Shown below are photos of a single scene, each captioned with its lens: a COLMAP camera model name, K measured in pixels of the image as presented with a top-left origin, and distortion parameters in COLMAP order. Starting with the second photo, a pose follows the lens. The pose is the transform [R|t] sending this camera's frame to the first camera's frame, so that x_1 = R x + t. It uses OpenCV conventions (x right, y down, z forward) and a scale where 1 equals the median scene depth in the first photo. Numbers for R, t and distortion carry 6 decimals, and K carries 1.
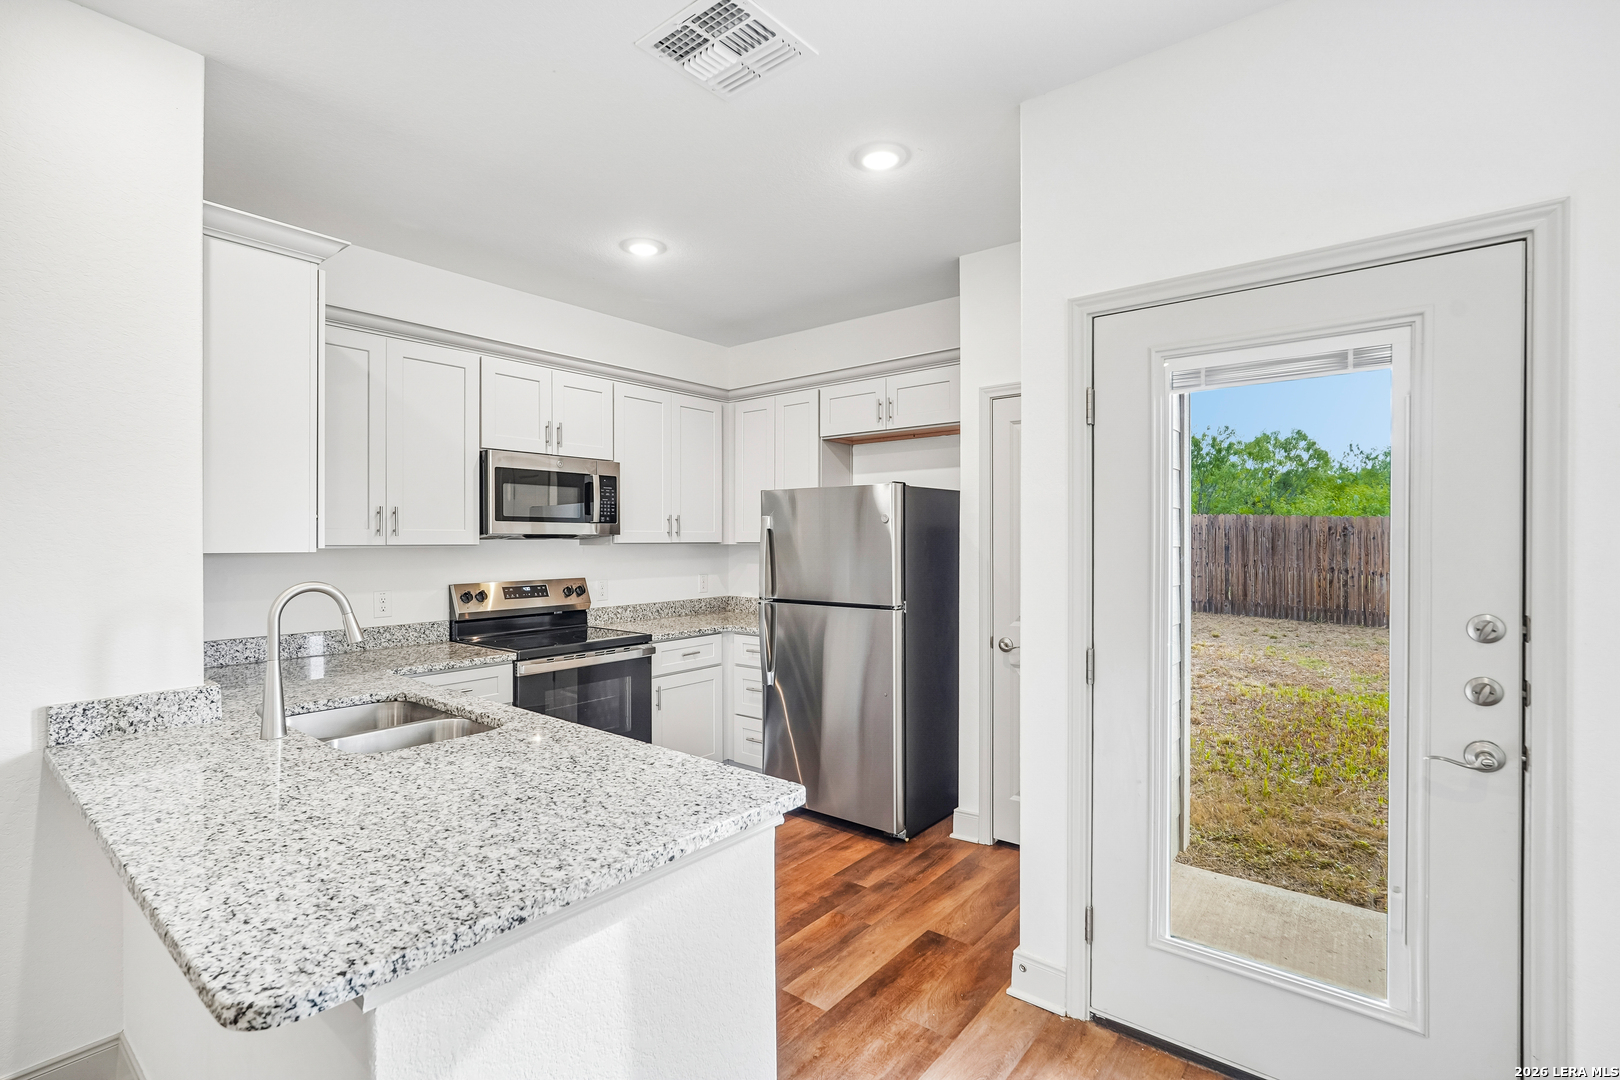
lens RADIAL K [[792.2, 0, 800.1], [0, 792.2, 541.6], [0, 0, 1]] dist [-0.009402, 0.002358]
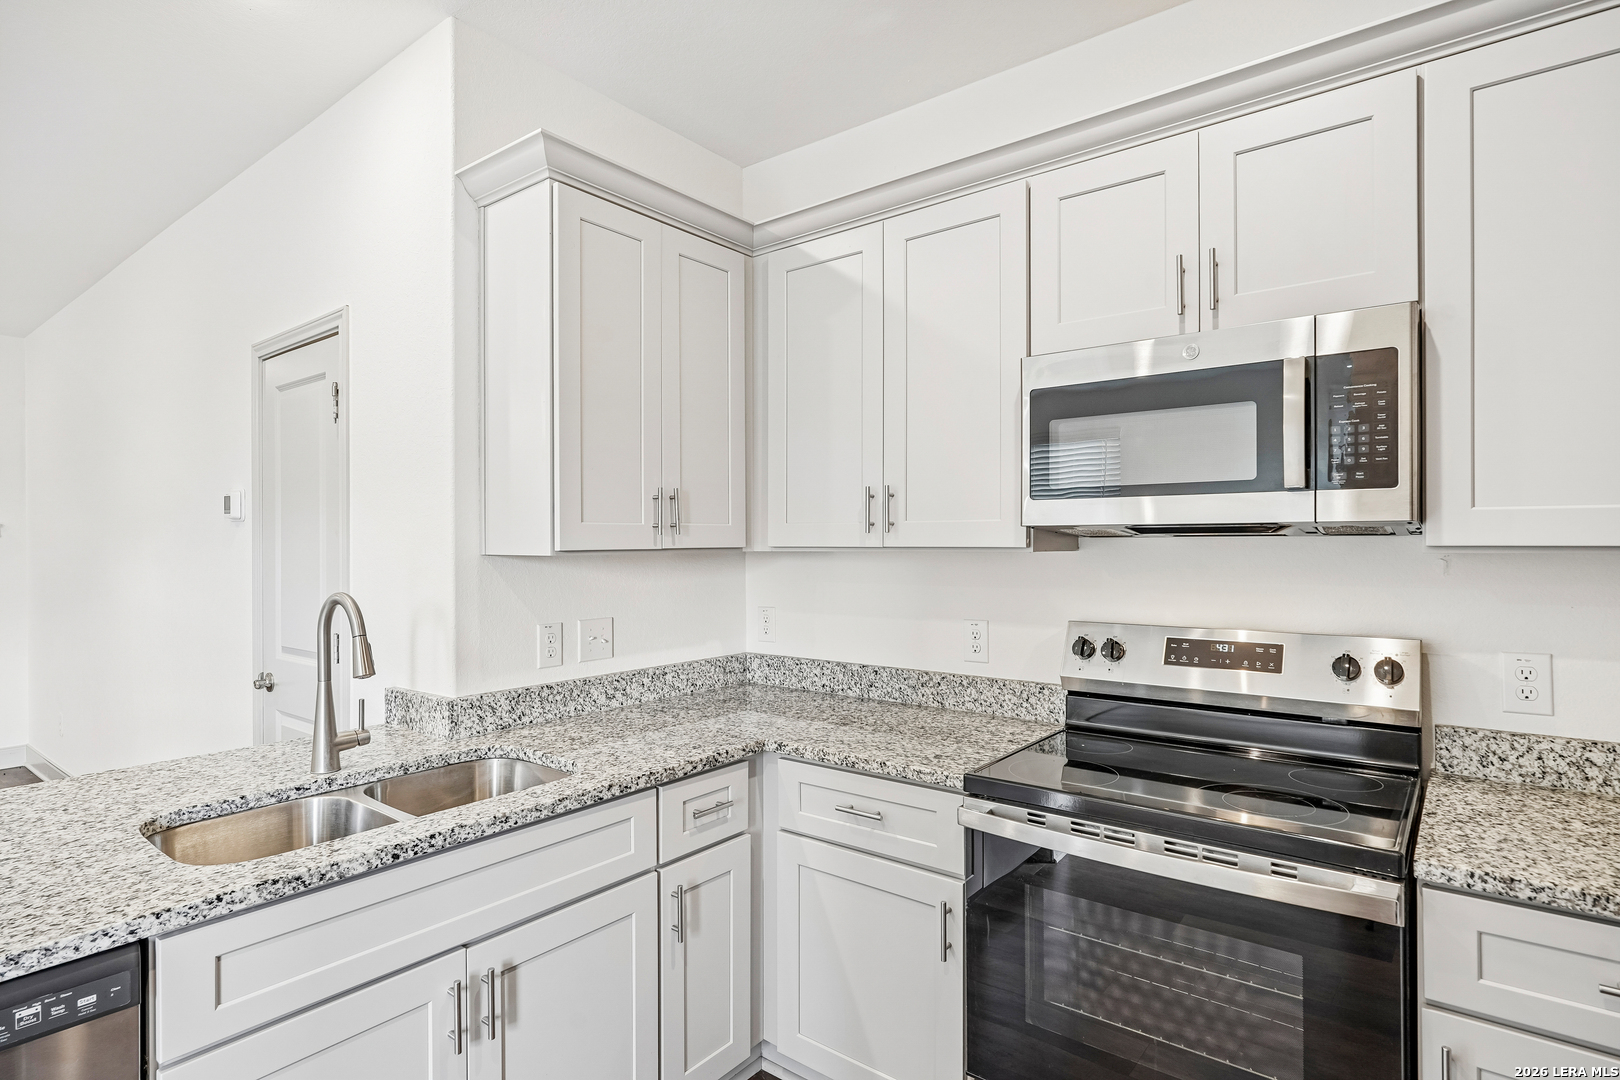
lens RADIAL K [[830.3, 0, 809.6], [0, 830.3, 538.9], [0, 0, 1]] dist [-0.003405, 0.001510]
pose [[0.025688, -0.002596, -0.999667, 0.124078], [0.001809, 0.999995, -0.002551, -0.000534], [0.999668, -0.001743, 0.025693, 0.822310]]
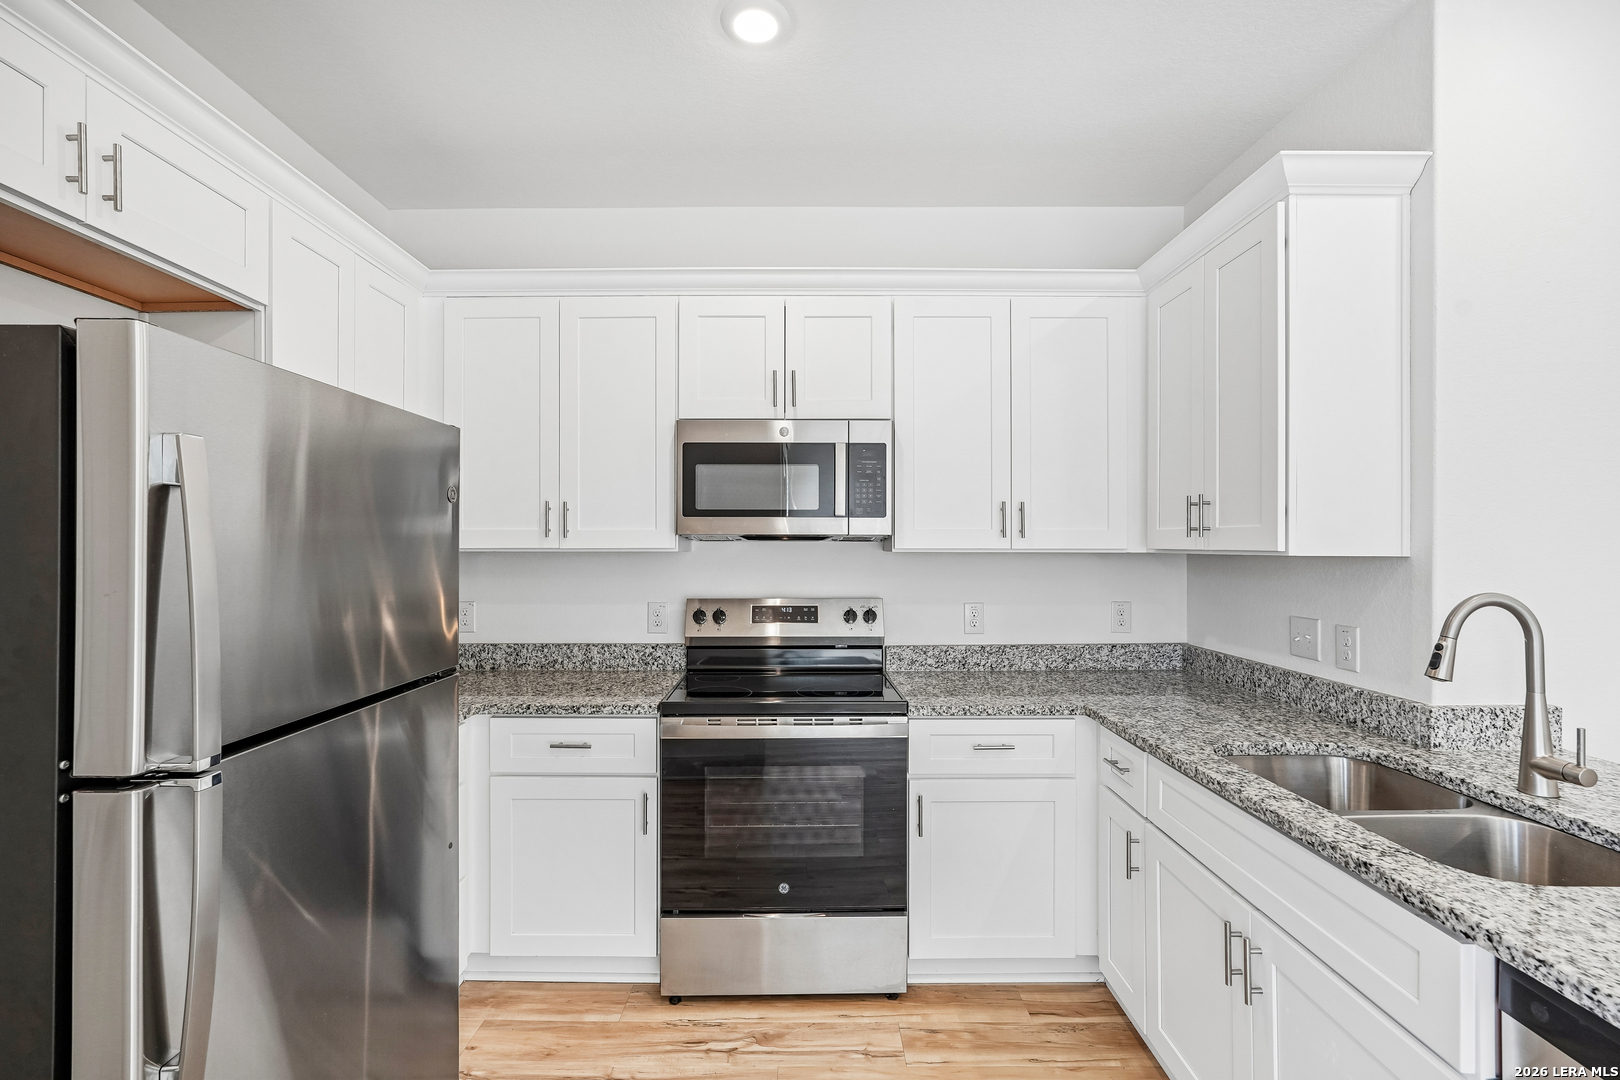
lens RADIAL K [[729.0, 0, 786.4], [0, 729.0, 541.0], [0, 0, 1]] dist [-0.008211, 0.007152]
pose [[0.625940, -0.002567, -0.779867, 0.192945], [-0.004067, 0.999970, -0.006556, 0.000880], [0.779860, 0.007276, 0.625911, 0.631240]]
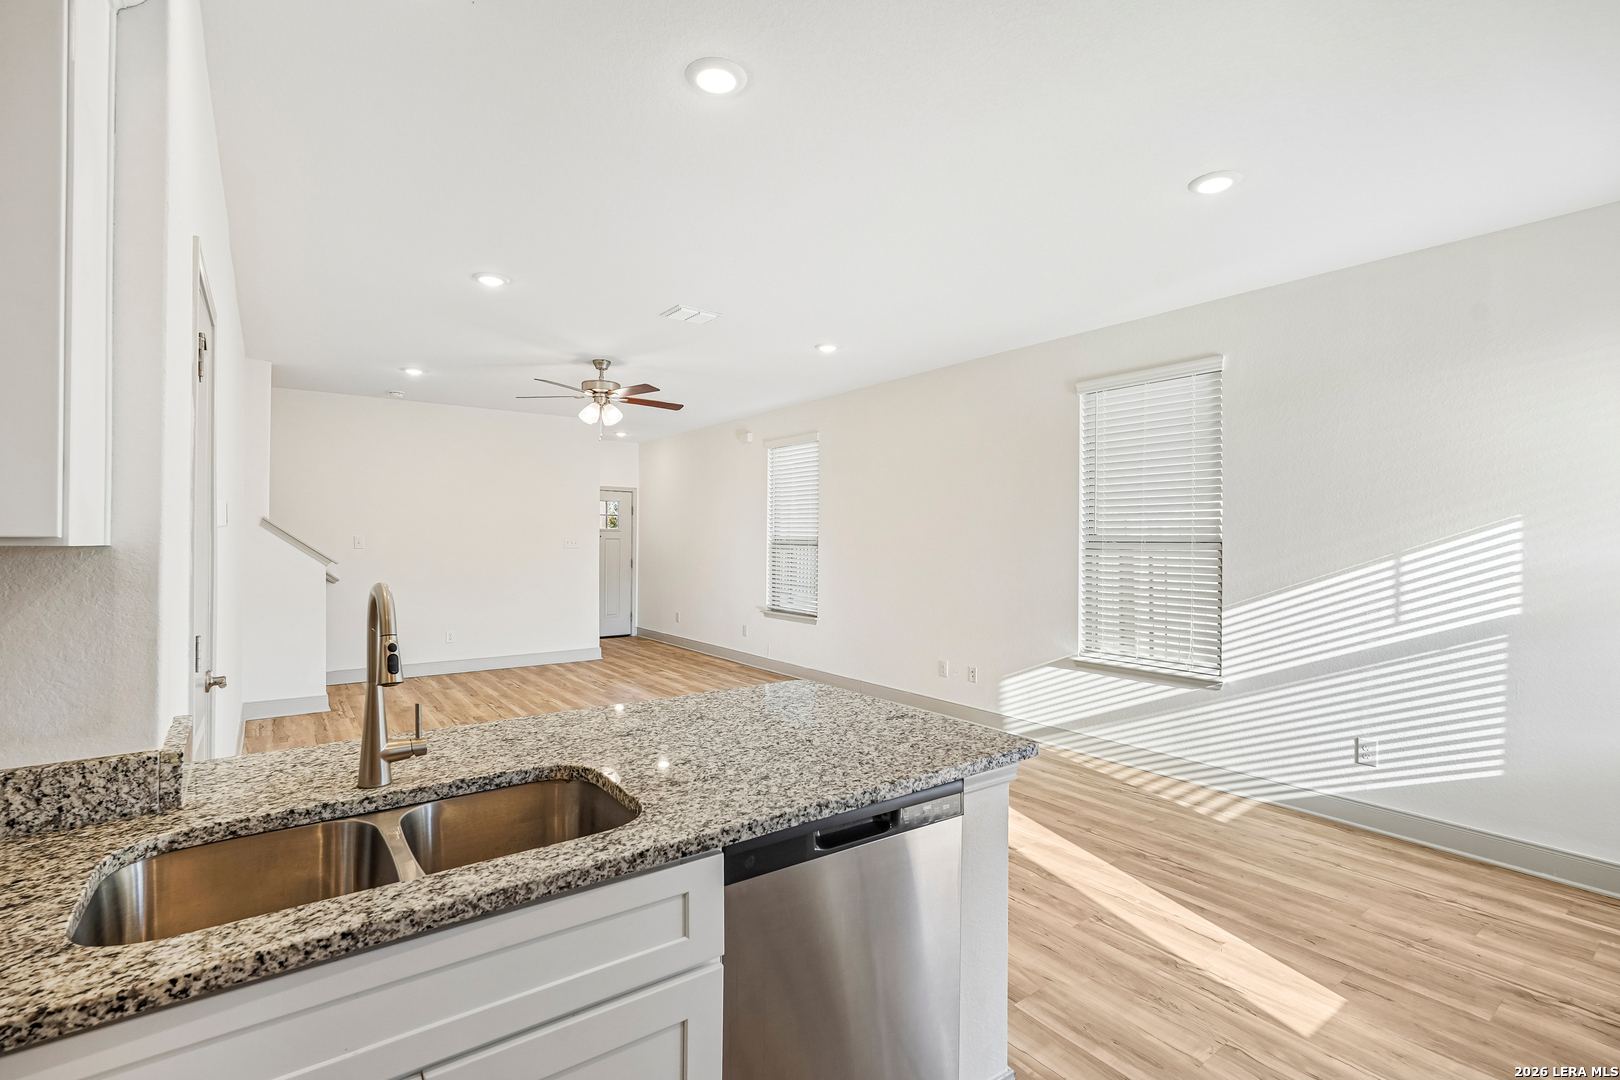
lens RADIAL K [[729.0, 0, 799.2], [0, 729.0, 540.1], [0, 0, 1]] dist [-0.008211, 0.007152]
pose [[0.233442, 0.007334, 0.972343, -0.161055], [-0.006740, 0.999960, -0.005924, 0.003710], [-0.972347, -0.005171, 0.233482, 0.869605]]
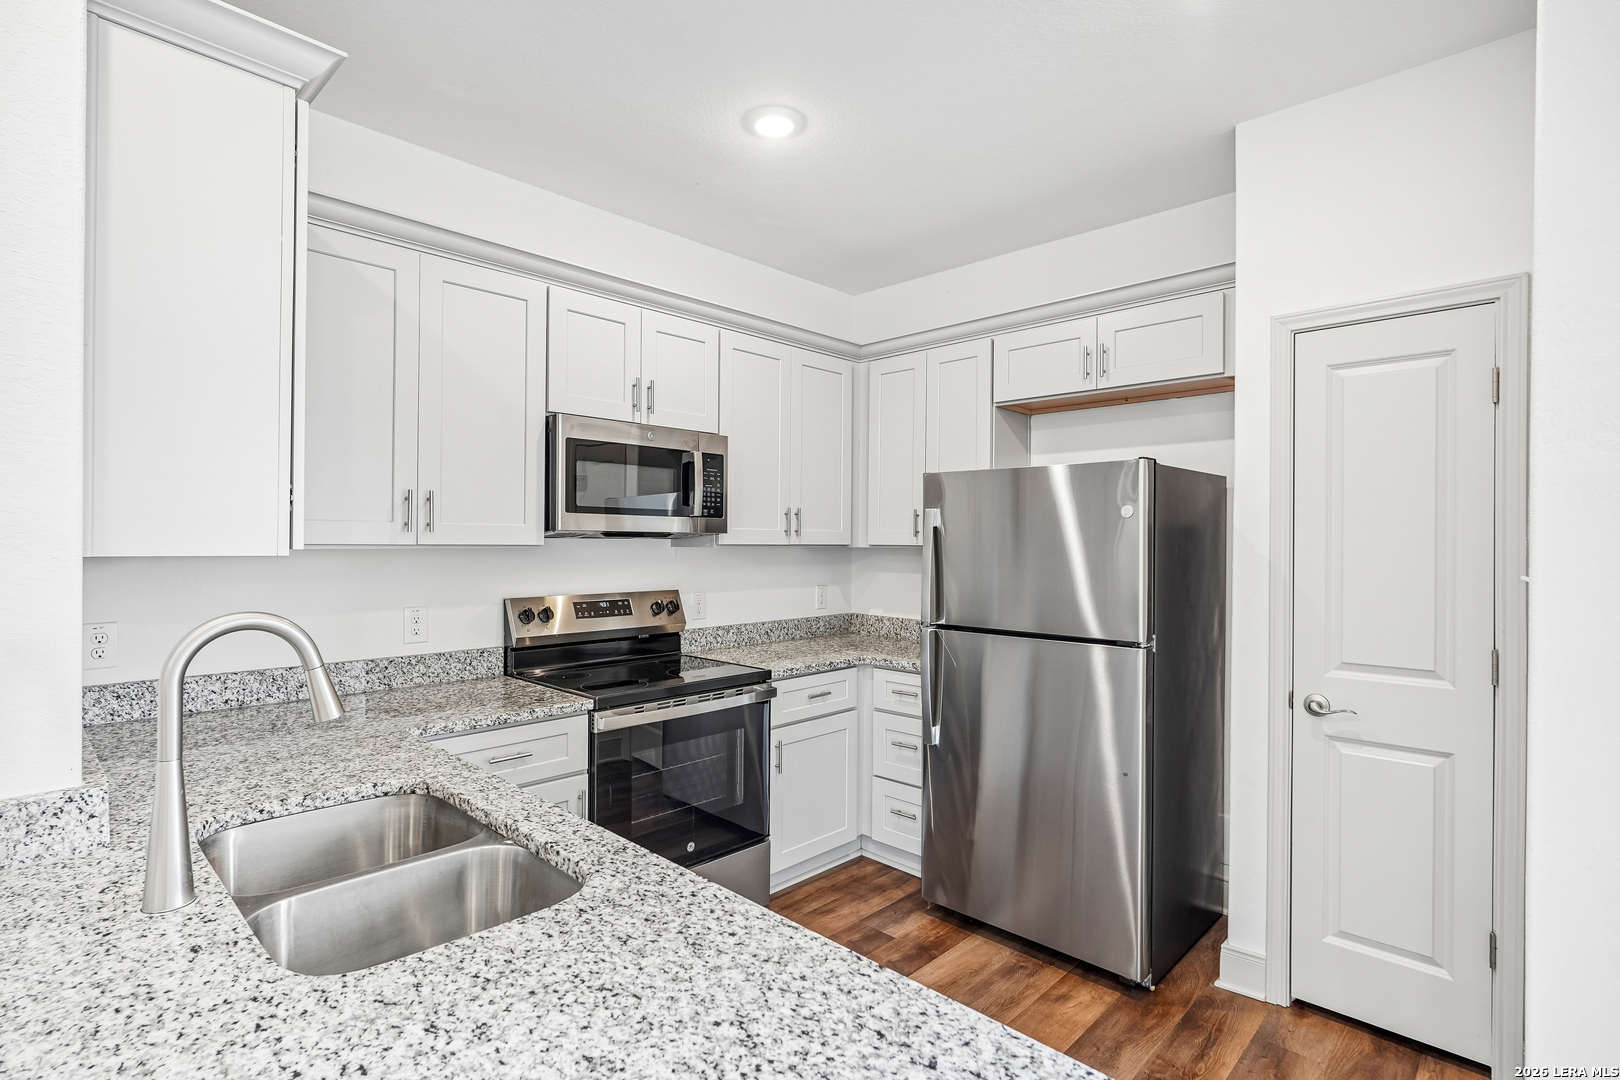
lens RADIAL K [[792.2, 0, 778.4], [0, 792.2, 543.9], [0, 0, 1]] dist [-0.009402, 0.002358]
pose [[0.995329, 0.009647, -0.096054, -0.119173], [-0.009585, 0.999953, 0.001106, -0.000184], [0.096060, -0.000180, 0.995376, 0.291655]]
